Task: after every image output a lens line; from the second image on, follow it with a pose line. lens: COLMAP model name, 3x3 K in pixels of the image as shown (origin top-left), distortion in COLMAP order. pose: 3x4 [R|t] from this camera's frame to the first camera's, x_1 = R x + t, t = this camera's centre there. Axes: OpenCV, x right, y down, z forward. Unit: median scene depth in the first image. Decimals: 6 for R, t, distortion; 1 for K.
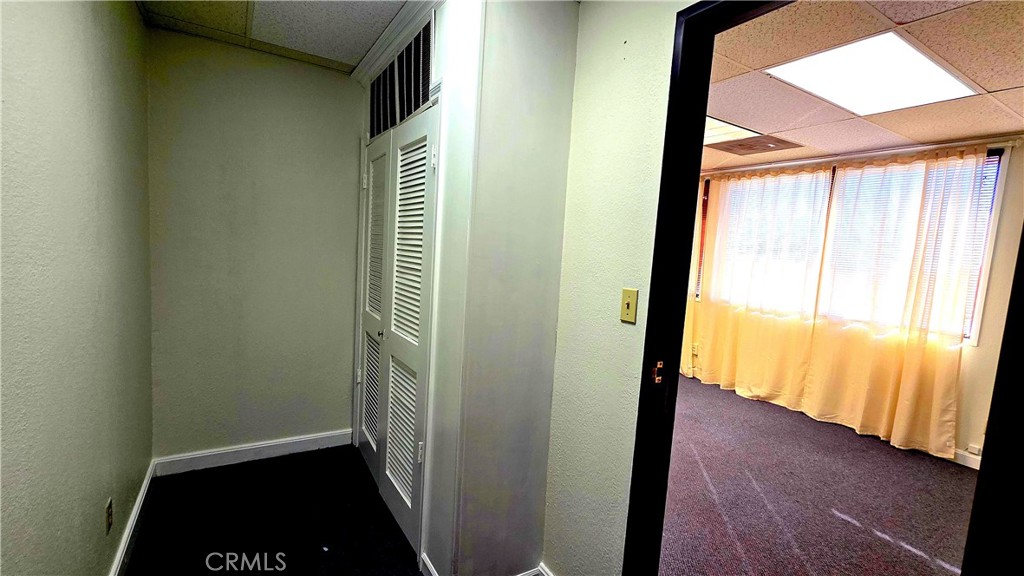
lens RADIAL K [[401.1, 0, 514.5], [0, 401.1, 289.2], [0, 0, 1]] dist [0.001205, 0.000106]
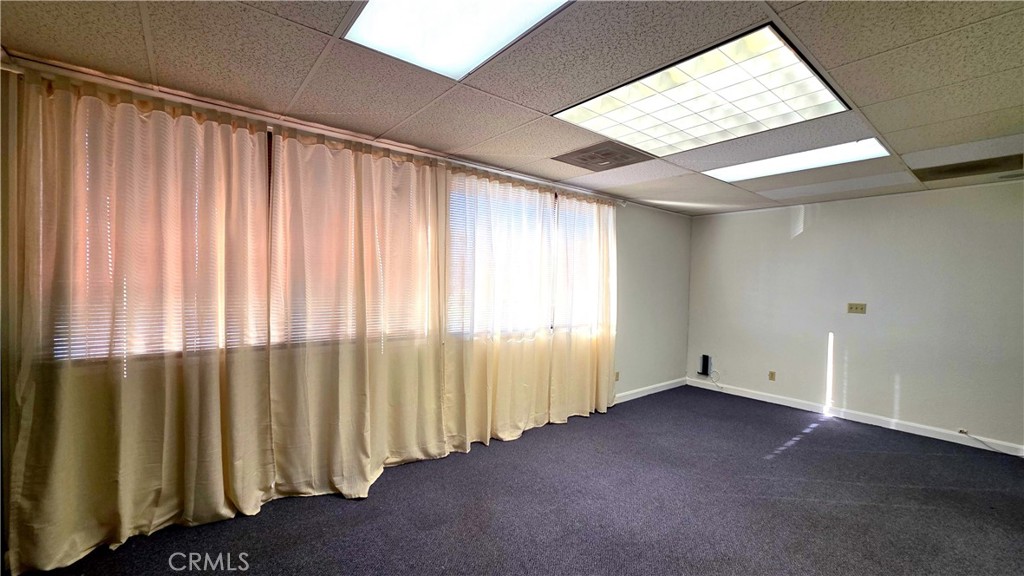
lens RADIAL K [[401.1, 0, 514.5], [0, 401.1, 289.2], [0, 0, 1]] dist [0.001205, 0.000106]
pose [[-0.108364, -0.080596, 0.990839, -0.314066], [0.070250, 0.993595, 0.088504, -0.155448], [-0.991626, 0.079197, -0.102008, 1.323525]]
